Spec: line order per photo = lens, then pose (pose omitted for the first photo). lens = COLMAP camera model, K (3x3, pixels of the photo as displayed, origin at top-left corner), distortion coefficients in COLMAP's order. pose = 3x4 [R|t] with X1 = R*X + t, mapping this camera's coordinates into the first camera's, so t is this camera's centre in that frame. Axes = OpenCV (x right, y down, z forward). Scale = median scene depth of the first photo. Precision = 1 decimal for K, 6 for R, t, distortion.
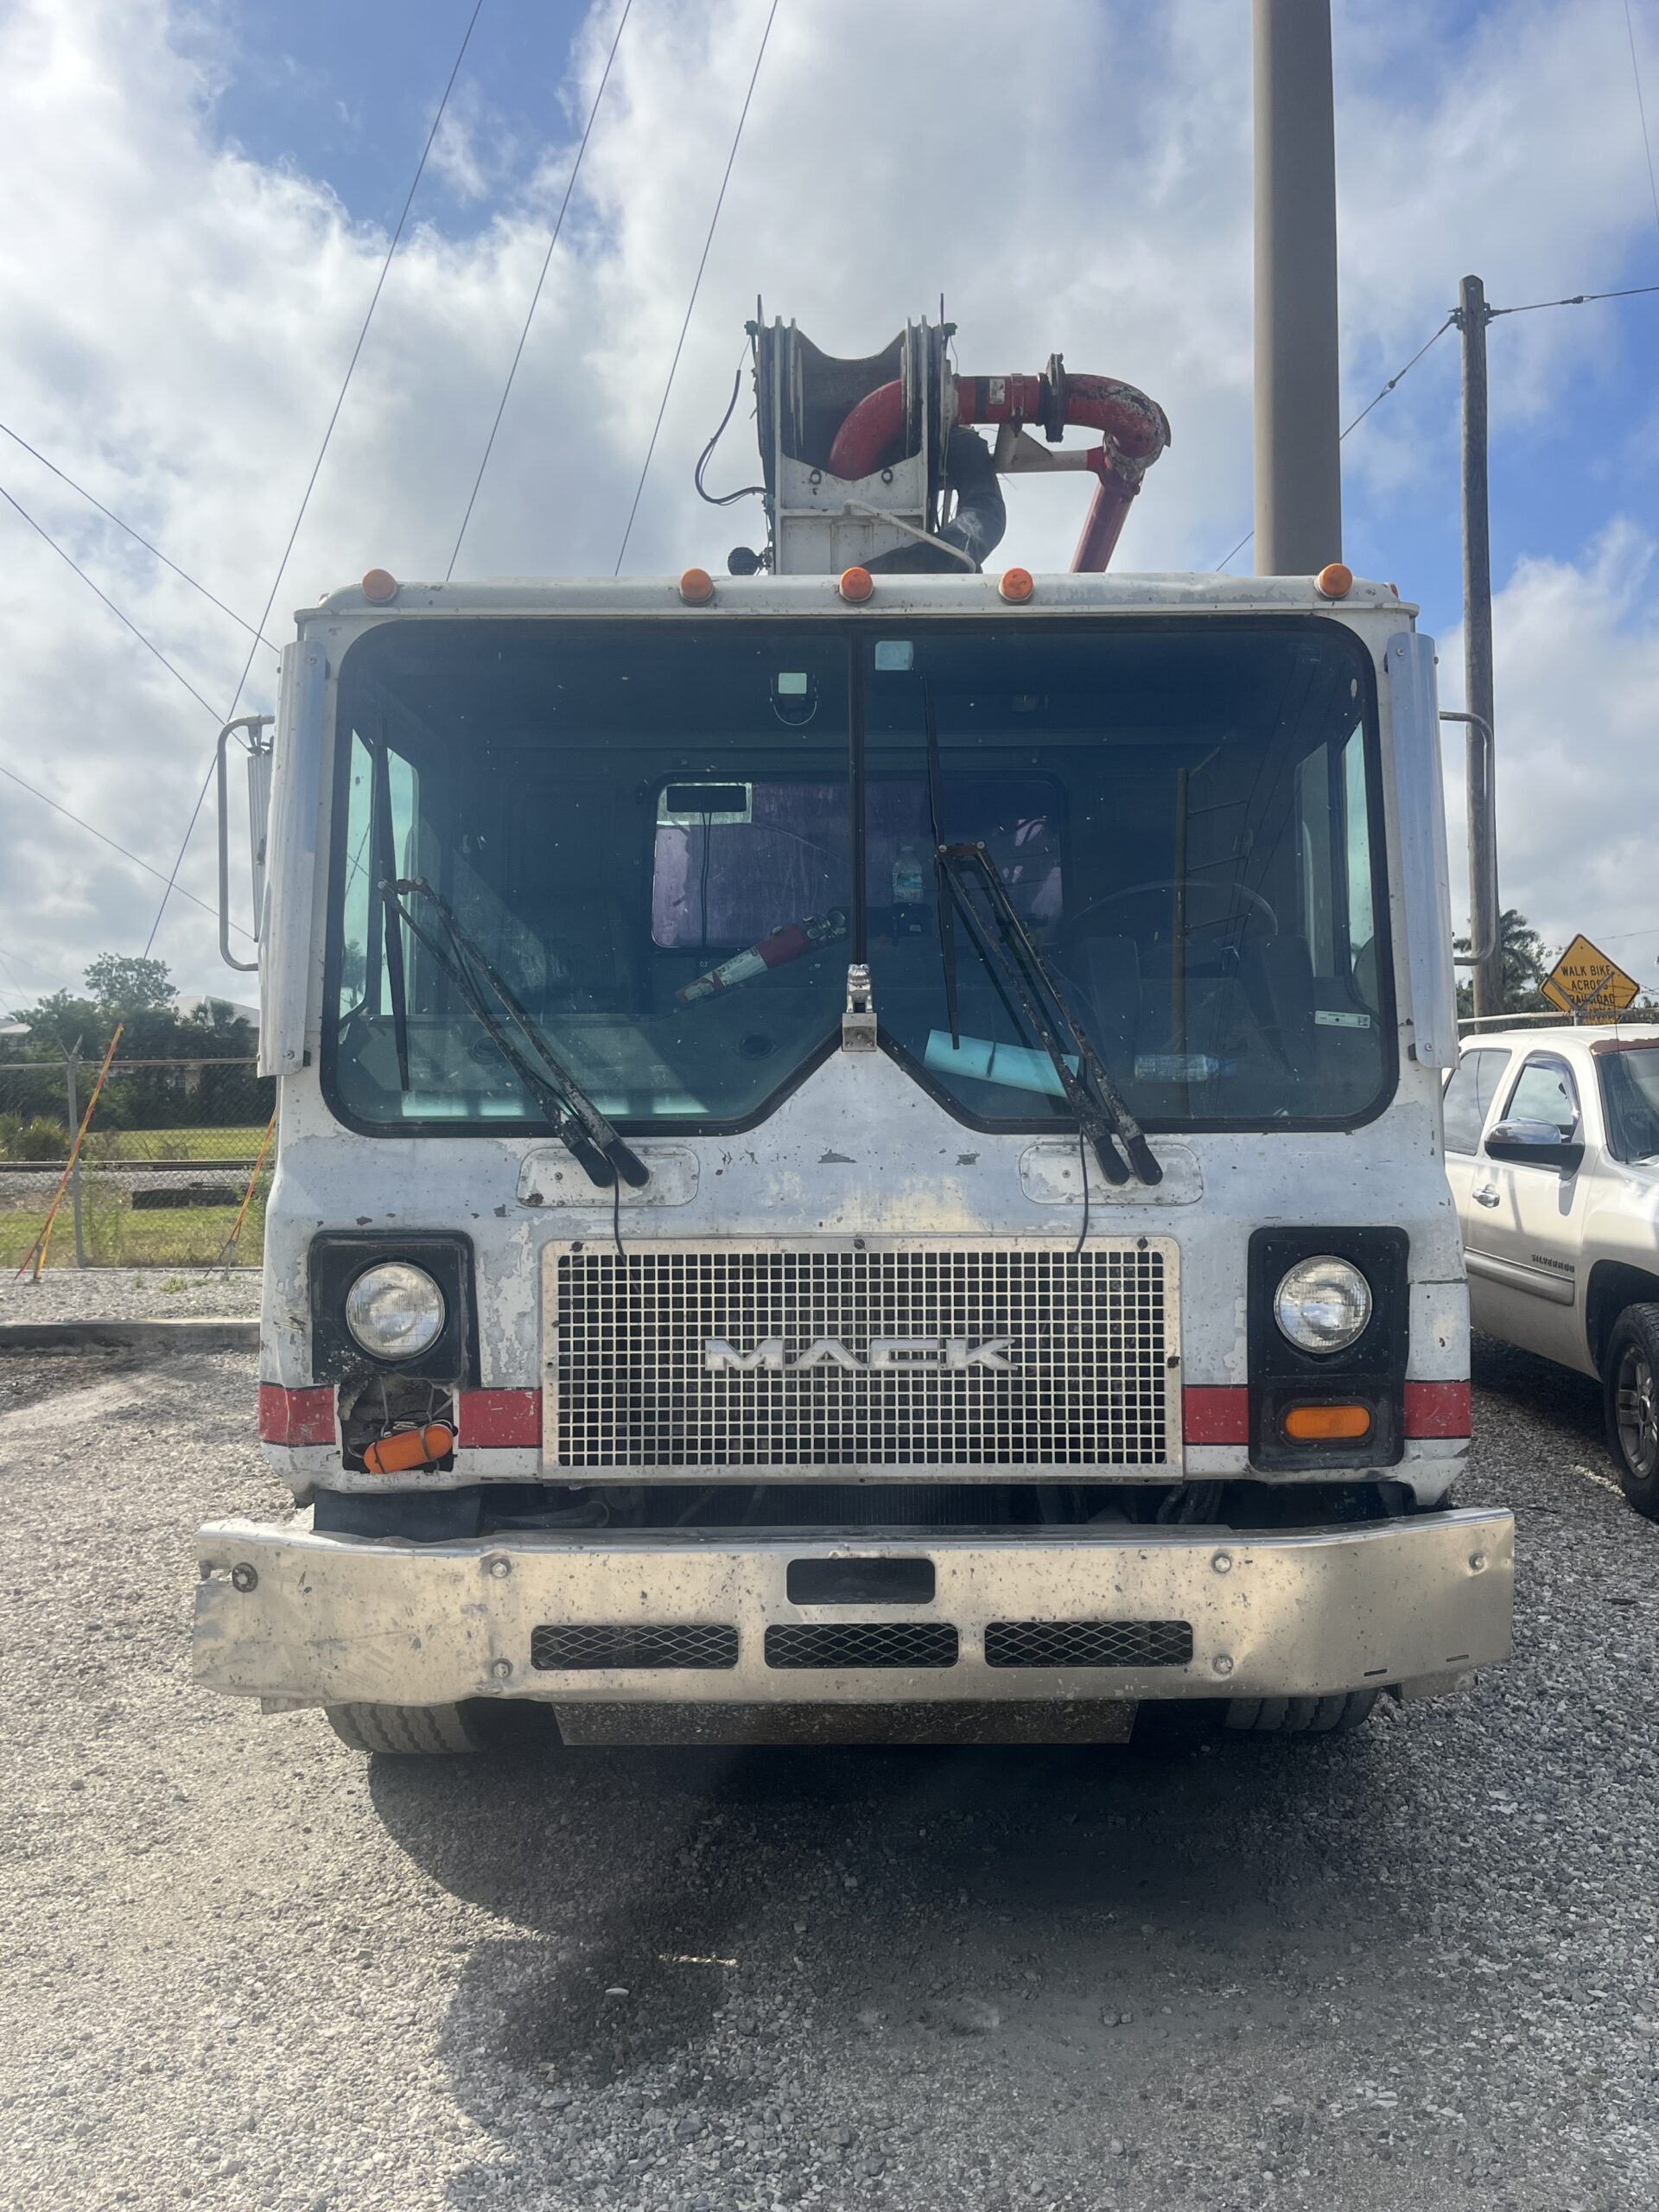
lens RADIAL K [[1770.7, 0, 829.5], [0, 1770.7, 1106.0], [0, 0, 1]] dist [0.078176, -0.115151]
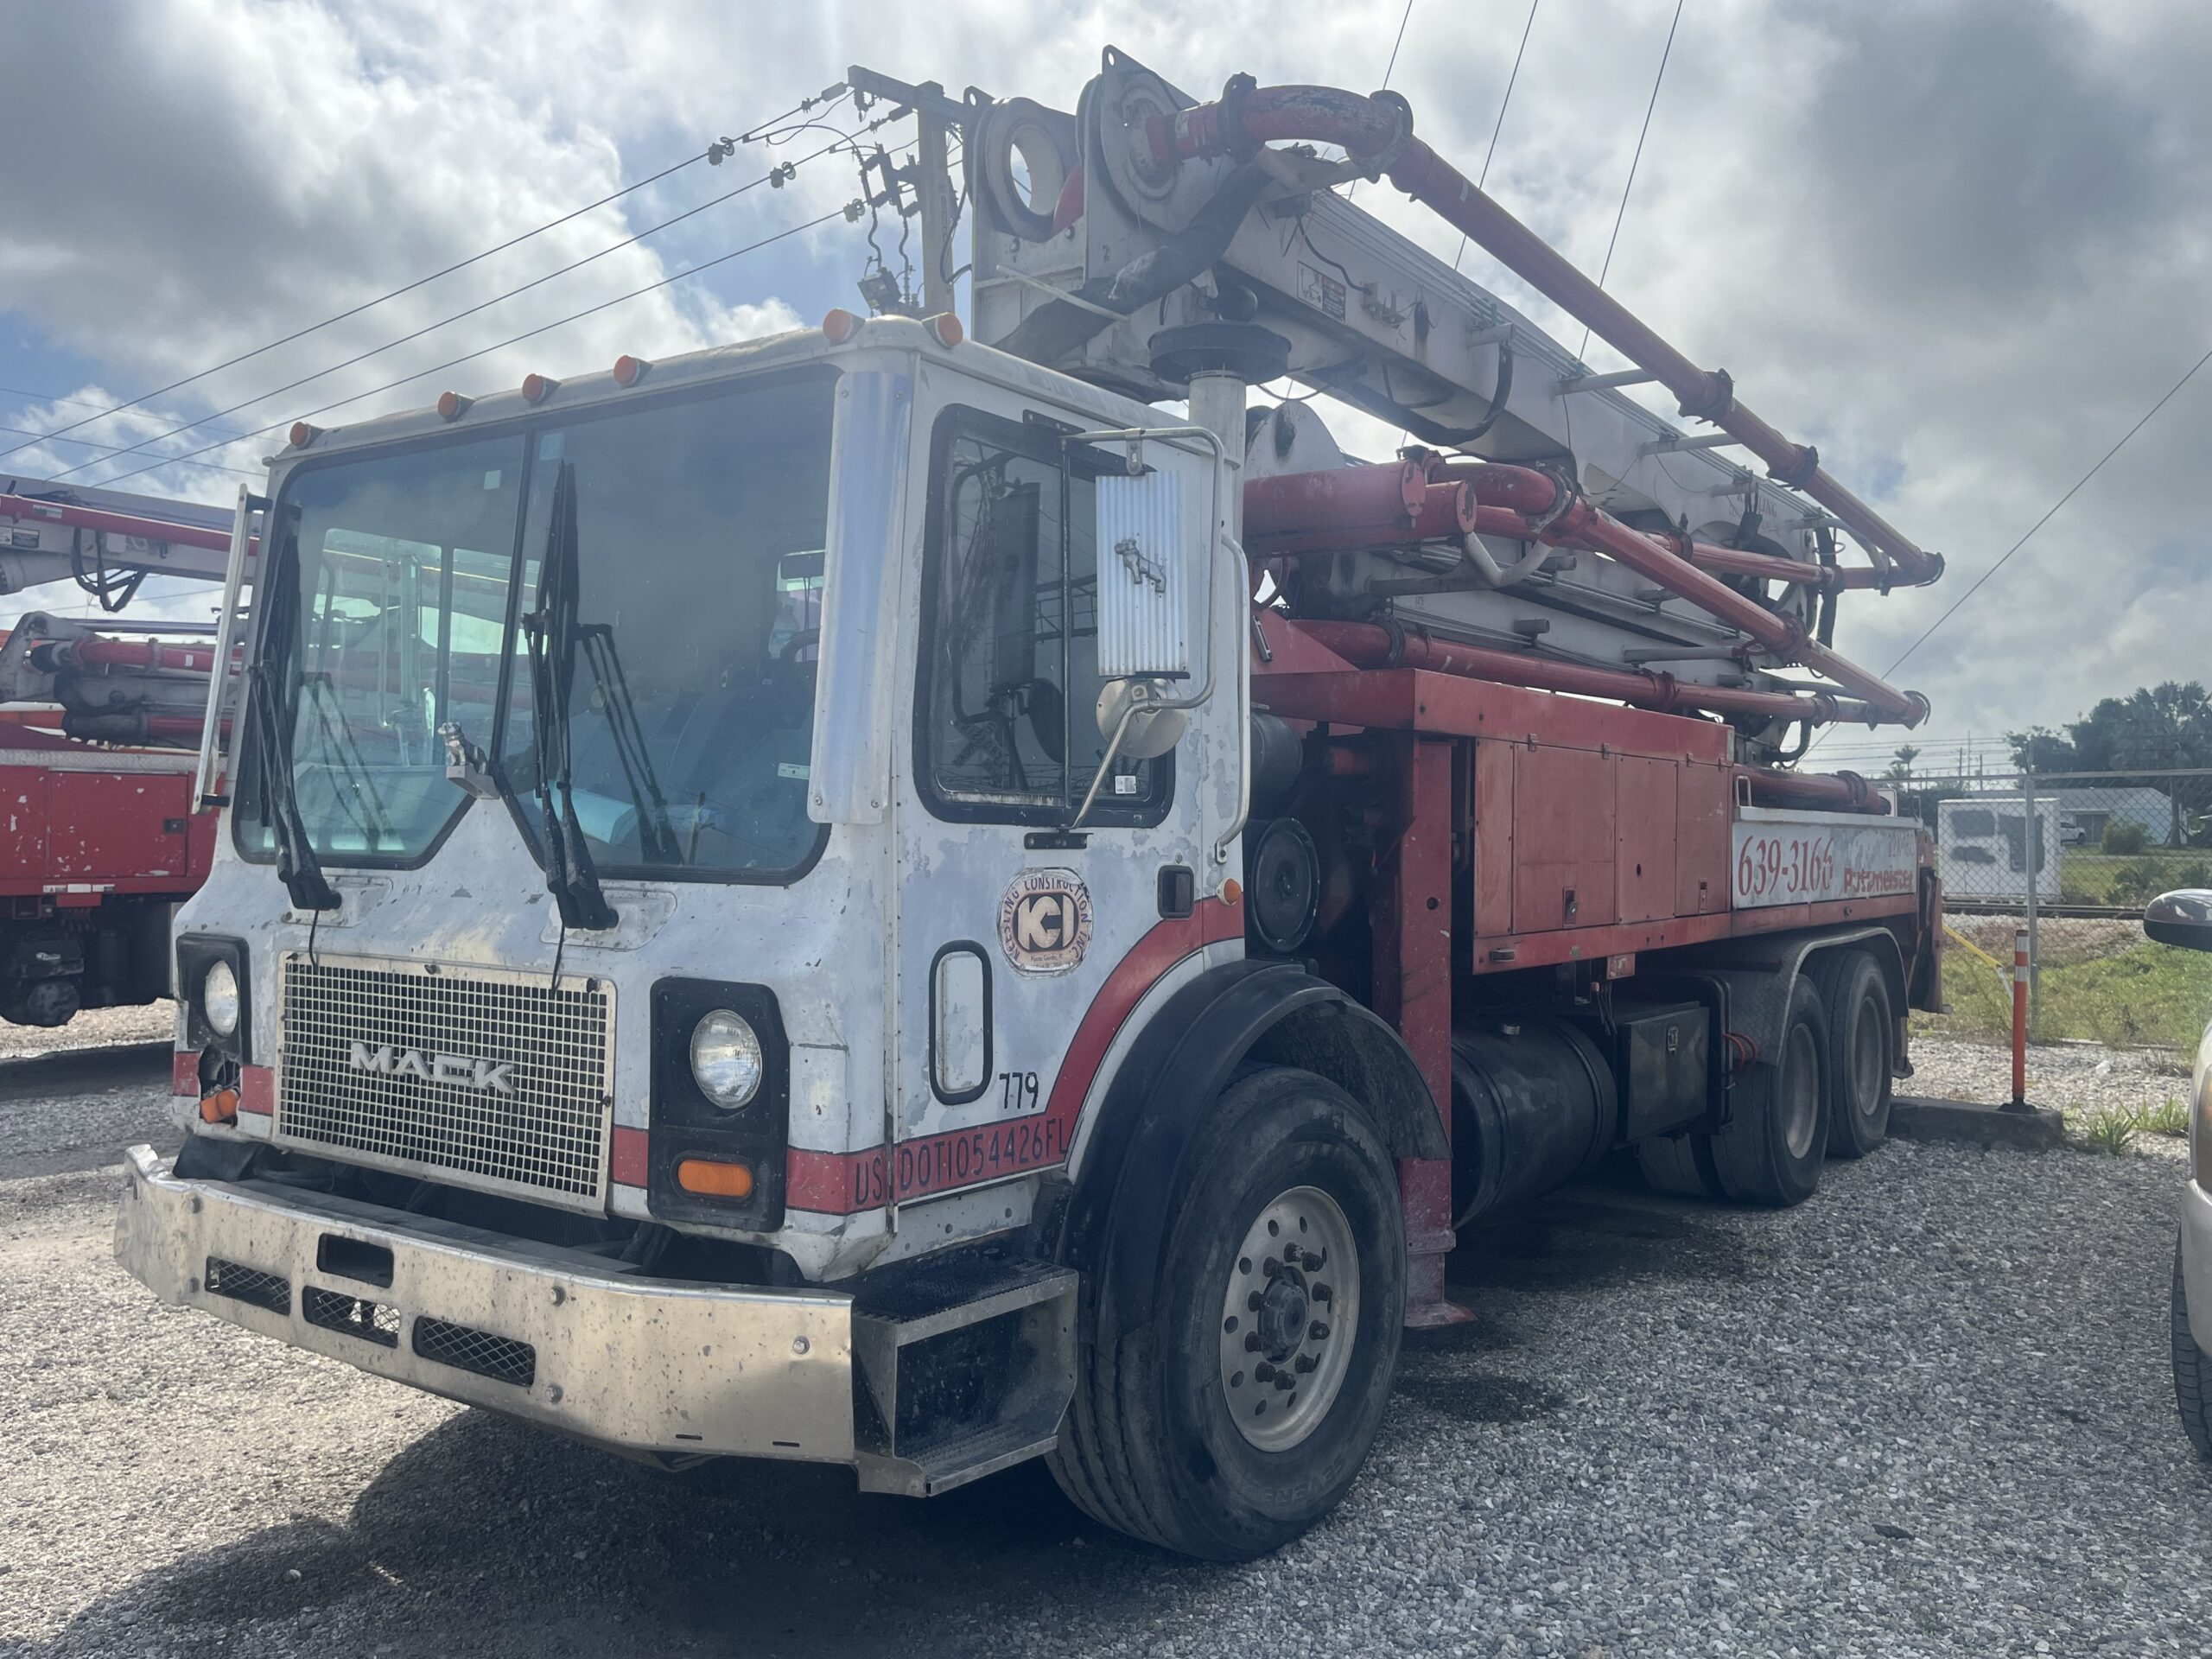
lens RADIAL K [[1770.7, 0, 1062.9], [0, 1770.7, 749.4], [0, 0, 1]] dist [0.078176, -0.115151]
pose [[0.811436, -0.006077, -0.584409, 1.022385], [-0.019195, 0.999129, -0.037042, -0.029133], [0.584126, 0.041275, 0.810613, 0.295663]]
